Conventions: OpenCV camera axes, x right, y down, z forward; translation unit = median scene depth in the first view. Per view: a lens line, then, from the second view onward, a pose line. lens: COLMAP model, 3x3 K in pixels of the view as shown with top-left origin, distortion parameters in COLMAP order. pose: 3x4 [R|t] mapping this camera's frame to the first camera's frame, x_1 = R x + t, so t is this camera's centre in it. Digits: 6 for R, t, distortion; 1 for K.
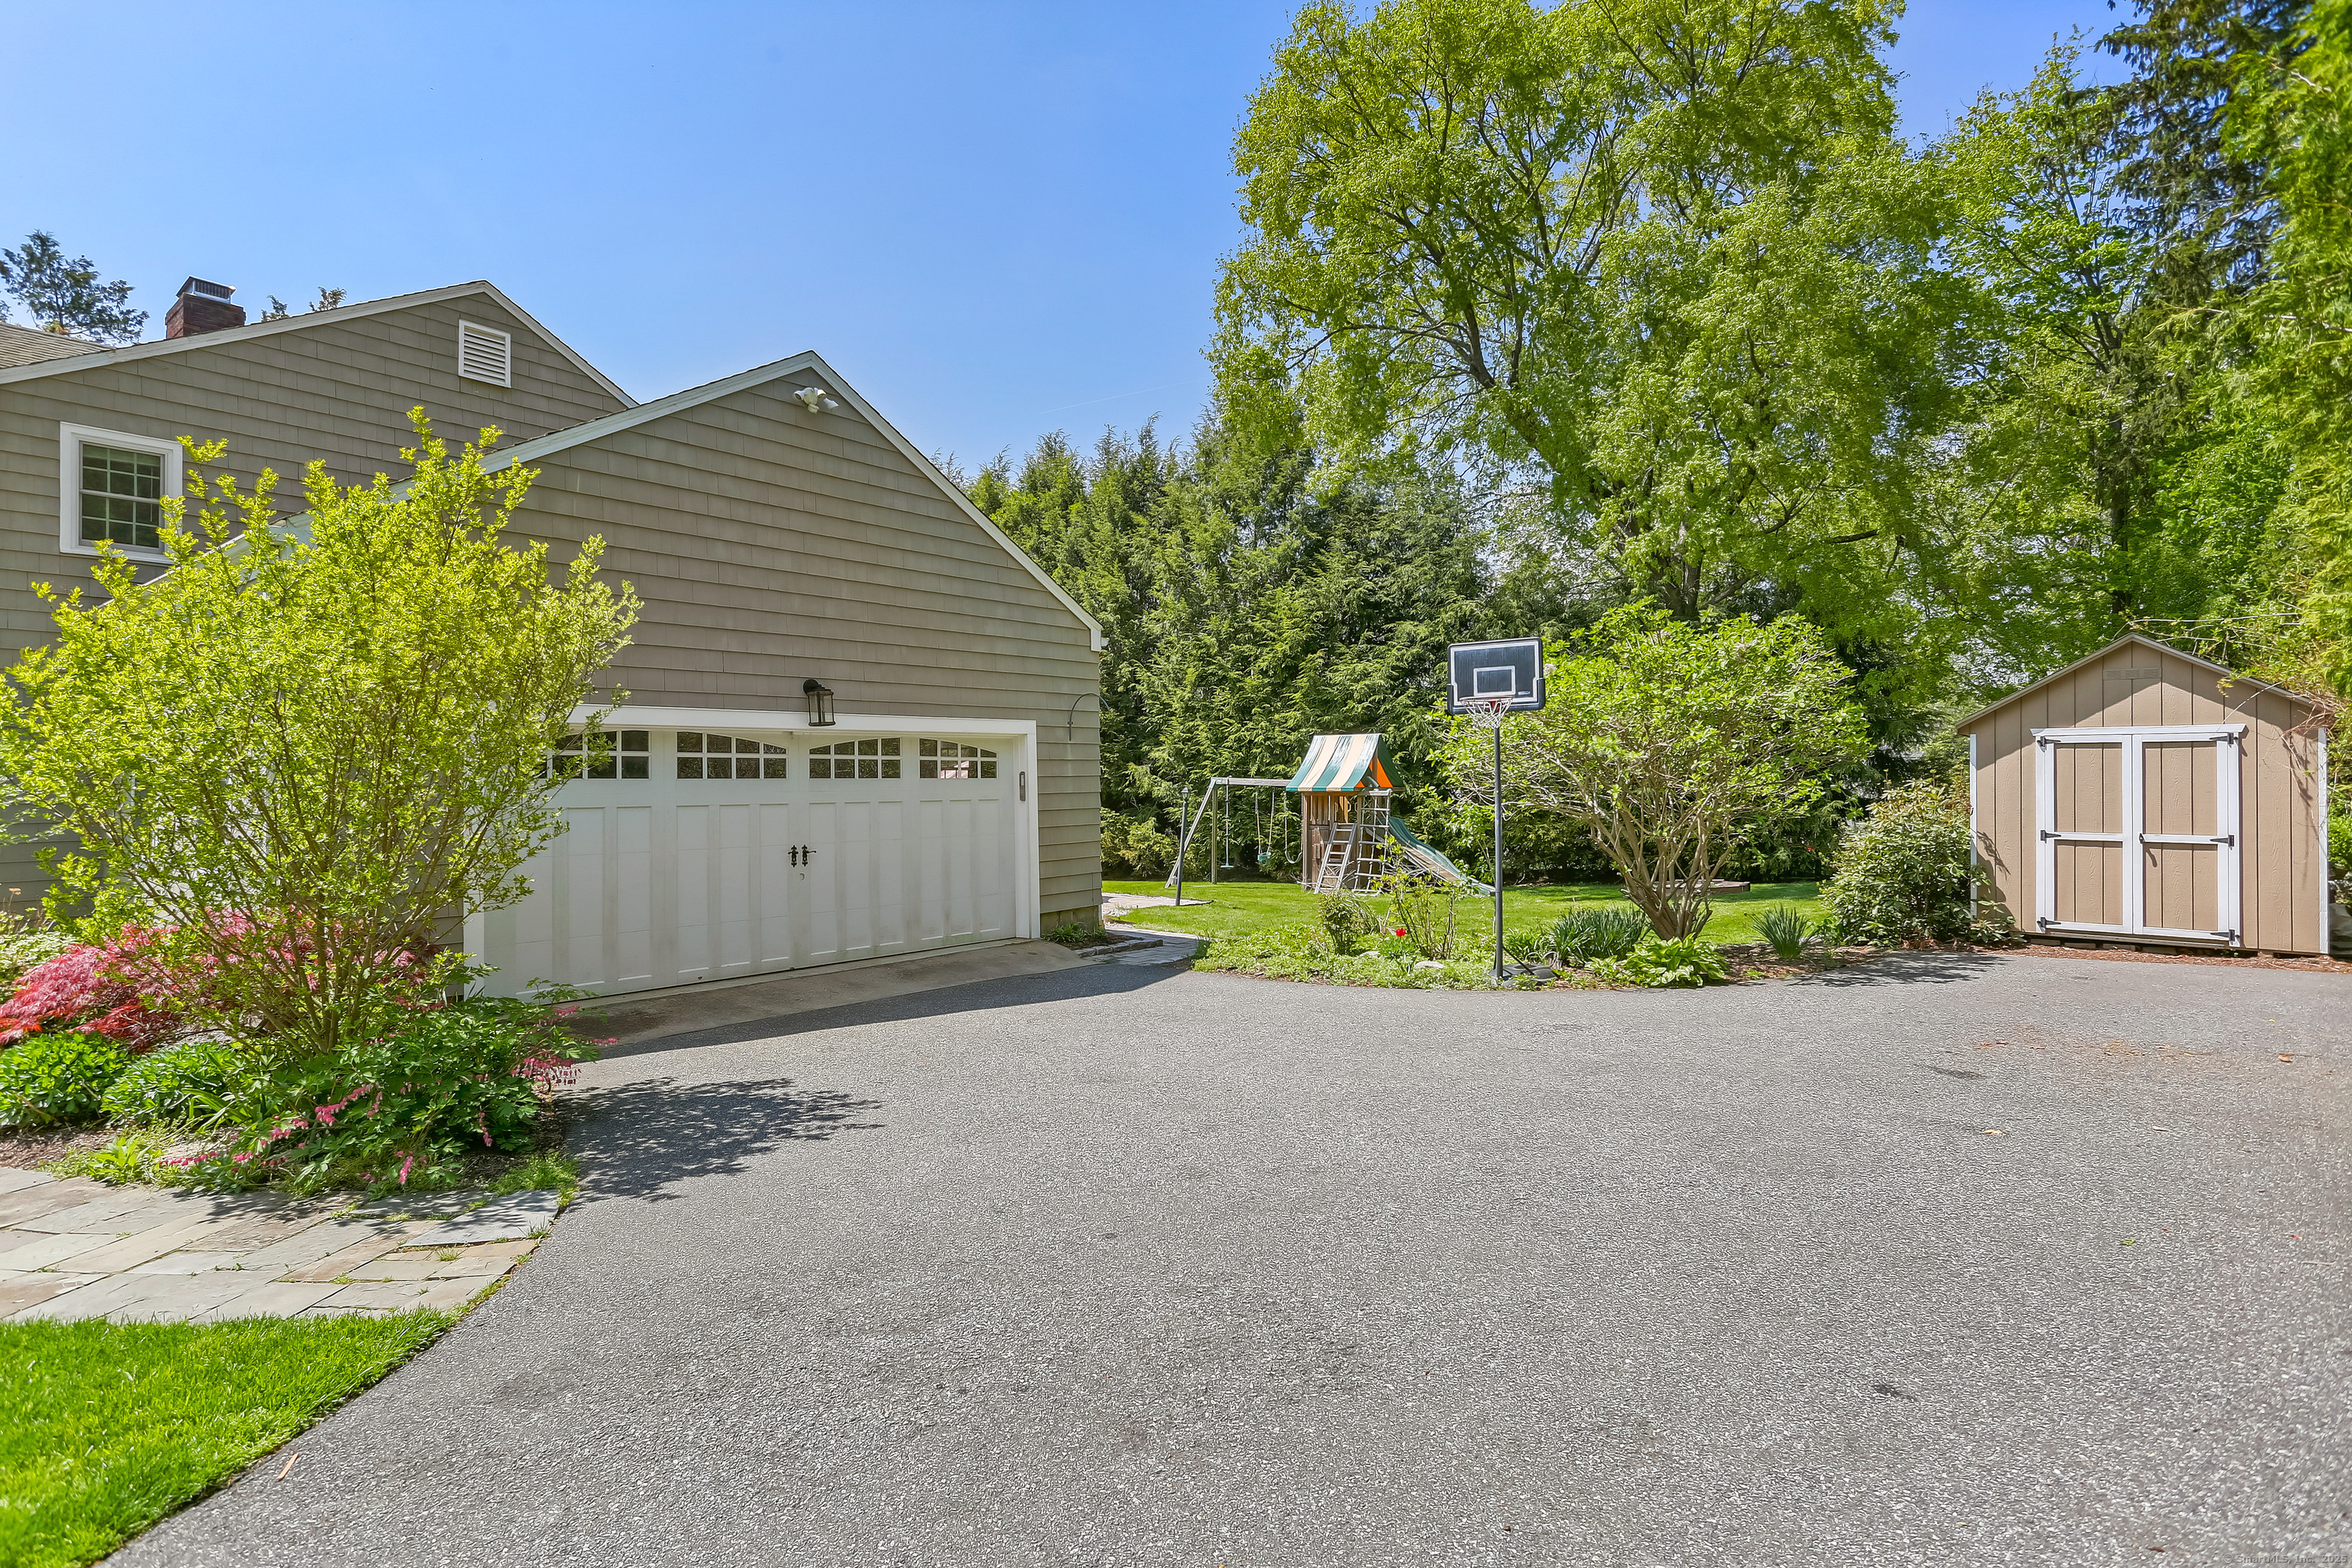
lens RADIAL K [[1176.6, 0, 1183.6], [0, 1176.6, 768.1], [0, 0, 1]] dist [-0.038348, 0.026216]
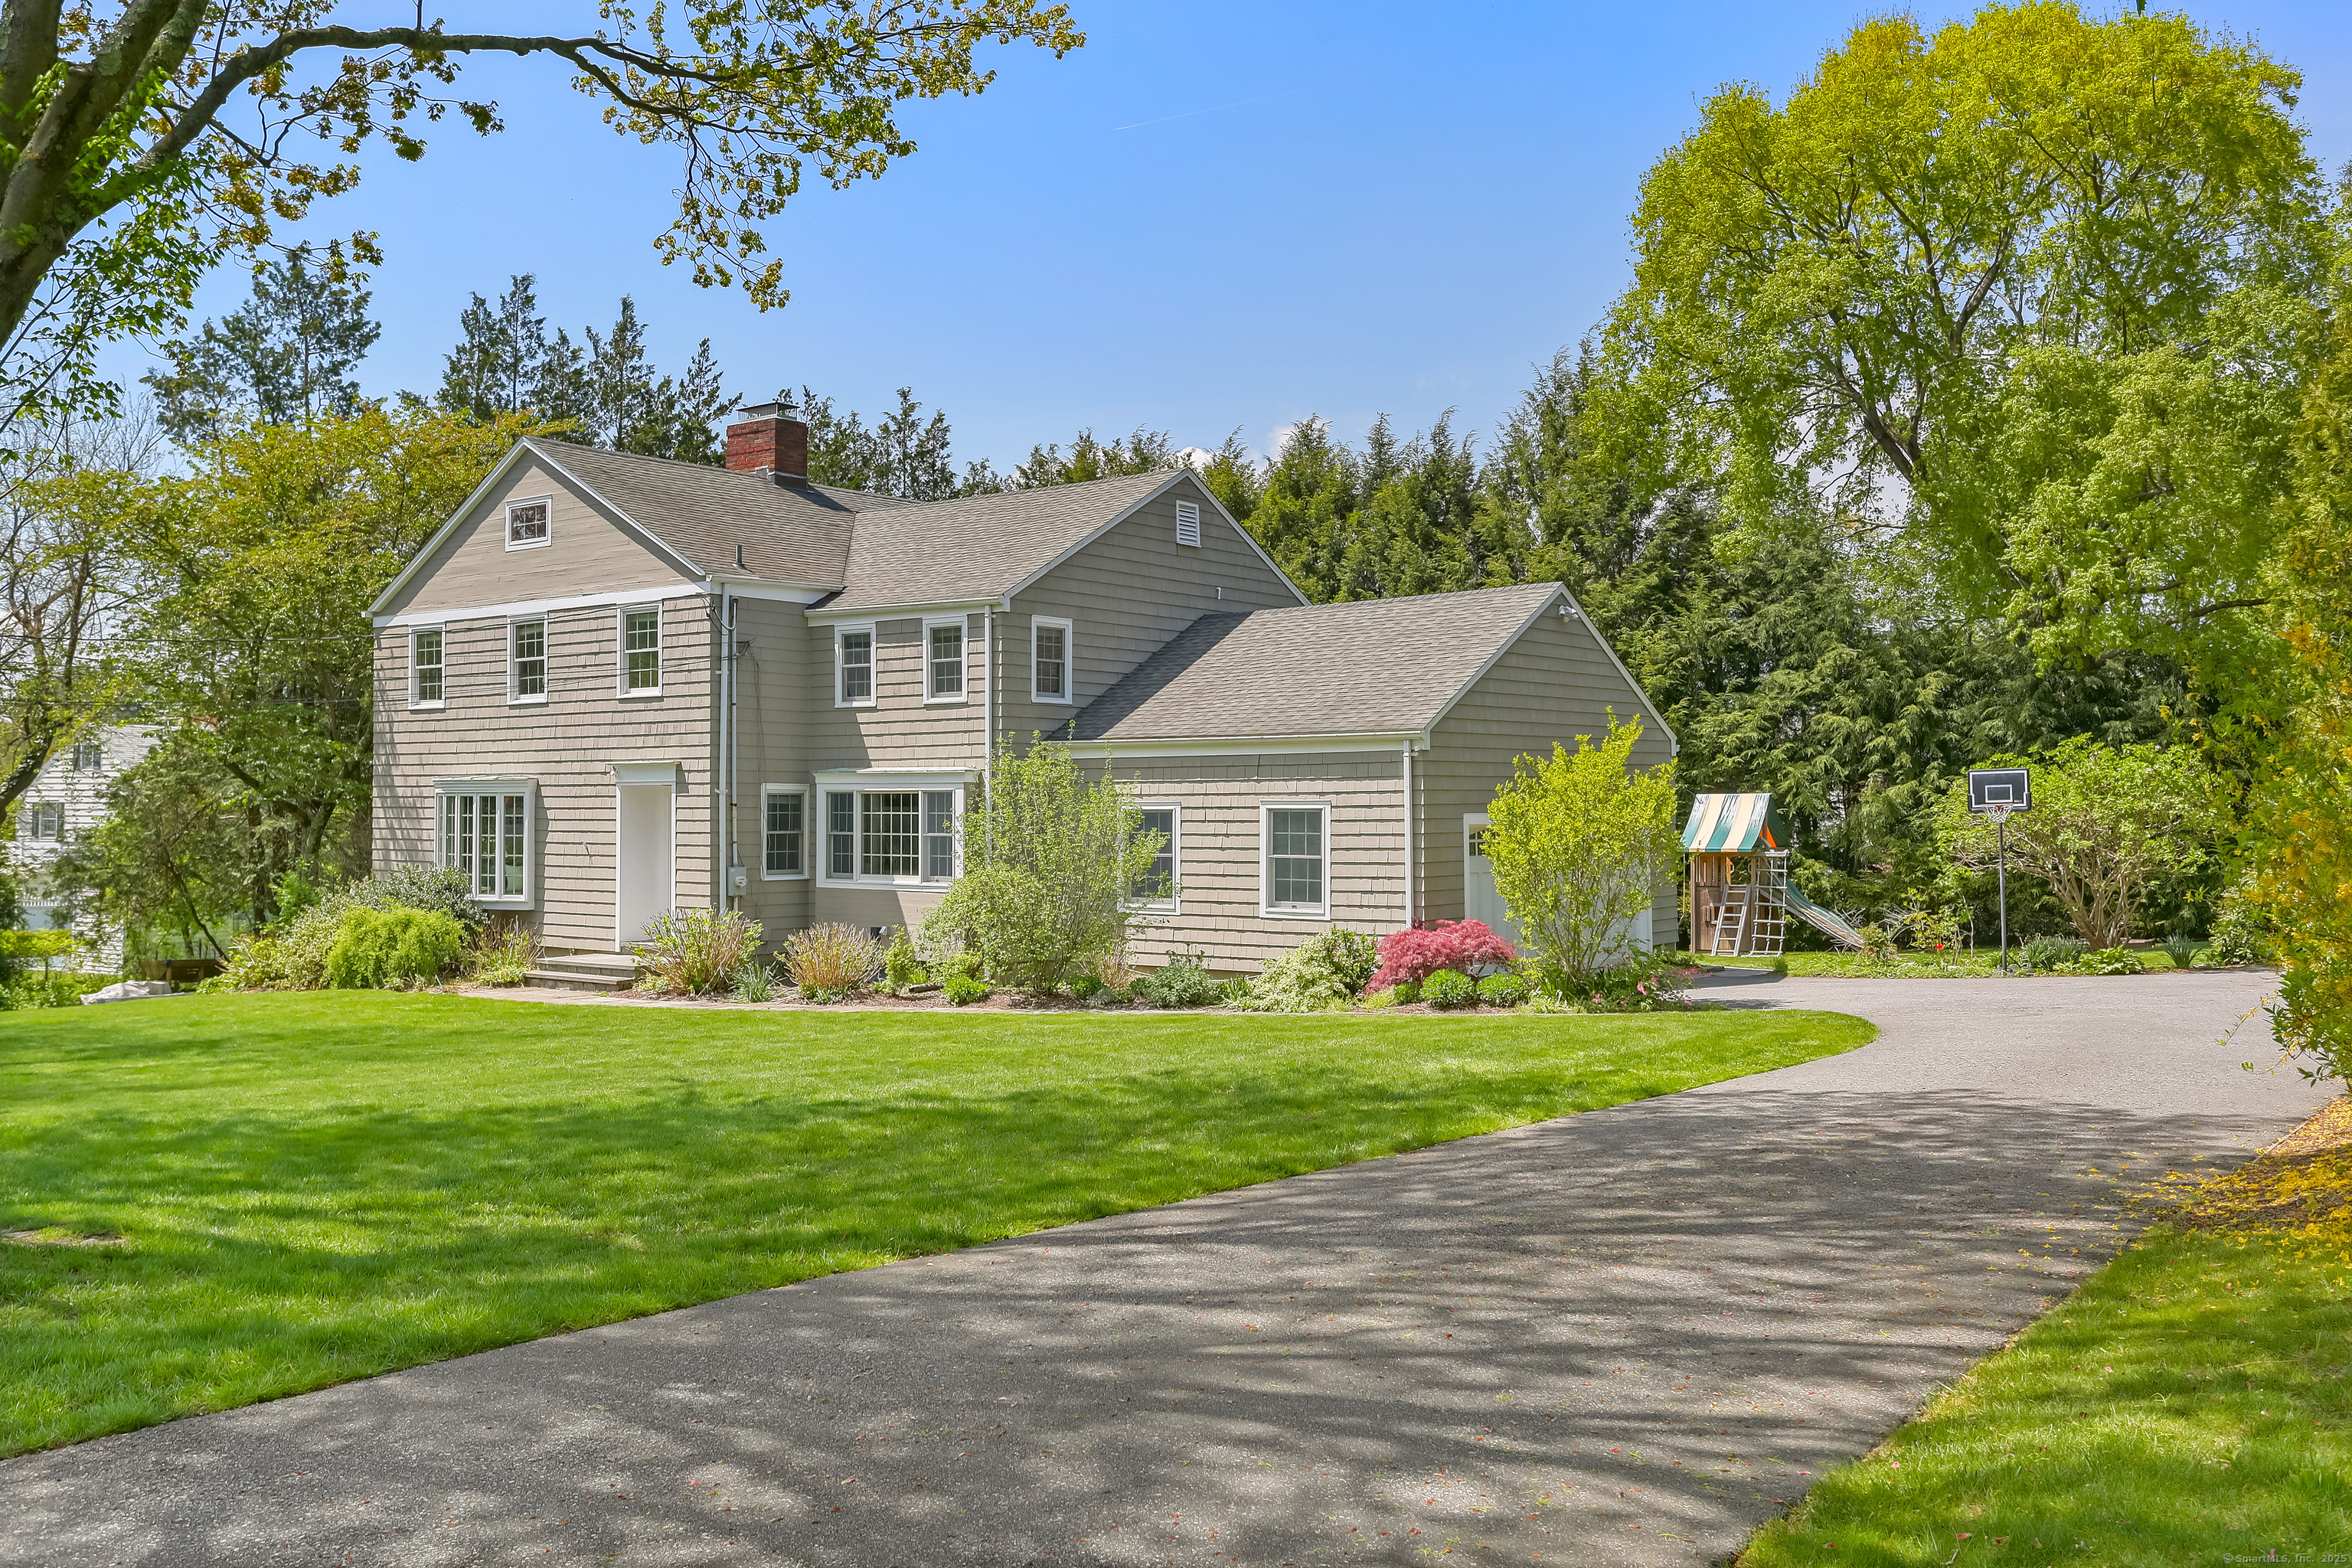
lens RADIAL K [[2034.4, 0, 1217.2], [0, 2034.4, 791.7], [0, 0, 1]] dist [0.017488, 0.110855]
pose [[0.999674, -0.005505, 0.024951, -0.329470], [0.005620, 0.999974, -0.004535, -0.024960], [-0.024926, 0.004674, 0.999678, -0.673414]]
